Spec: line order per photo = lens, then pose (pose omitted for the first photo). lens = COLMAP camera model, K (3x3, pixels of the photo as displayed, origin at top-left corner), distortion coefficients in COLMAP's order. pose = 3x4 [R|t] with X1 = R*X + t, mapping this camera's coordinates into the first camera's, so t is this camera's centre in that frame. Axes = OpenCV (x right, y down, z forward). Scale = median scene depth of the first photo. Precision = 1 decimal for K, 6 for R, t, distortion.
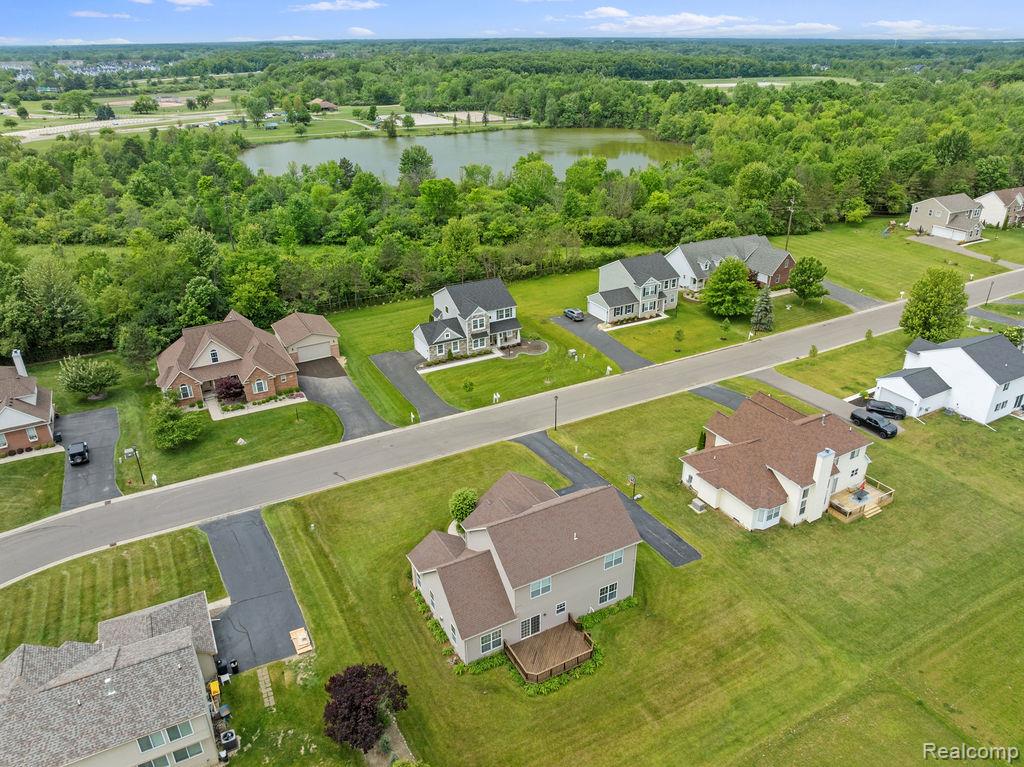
lens RADIAL K [[720.2, 0, 516.9], [0, 720.2, 386.6], [0, 0, 1]] dist [-0.035267, 0.001635]
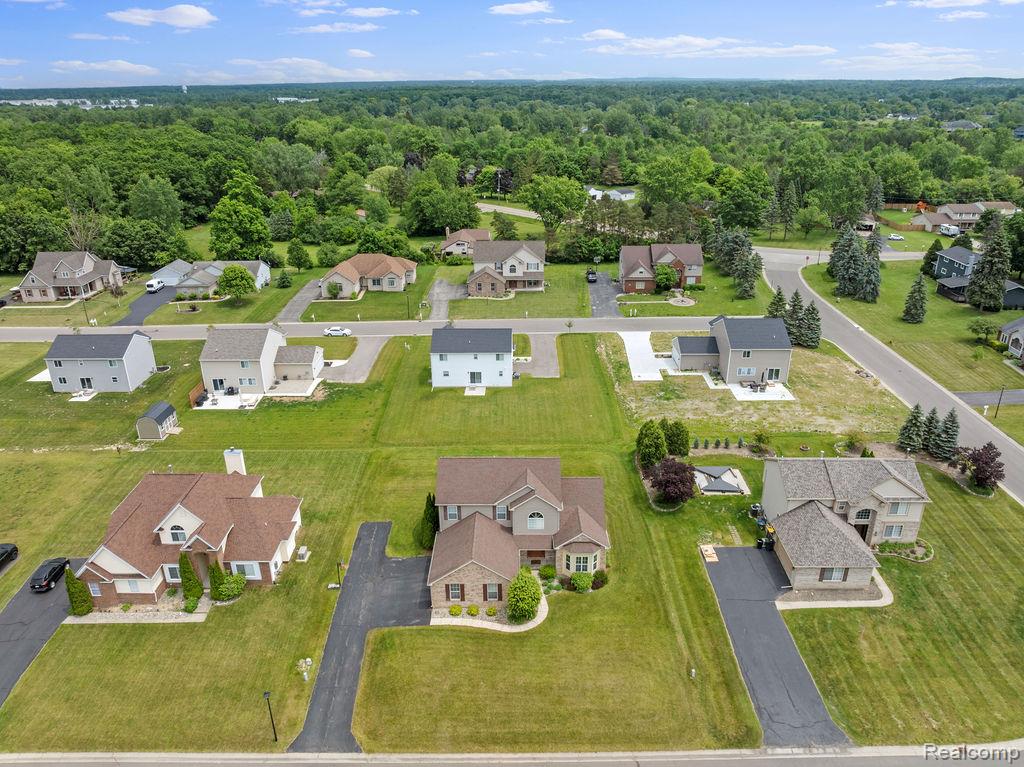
lens RADIAL K [[720.2, 0, 516.9], [0, 720.2, 386.6], [0, 0, 1]] dist [-0.035267, 0.001635]
pose [[-0.875061, -0.180153, 0.449236, -0.311337], [0.224495, 0.671207, 0.706458, -0.476319], [-0.428801, 0.719045, -0.546904, 0.972269]]
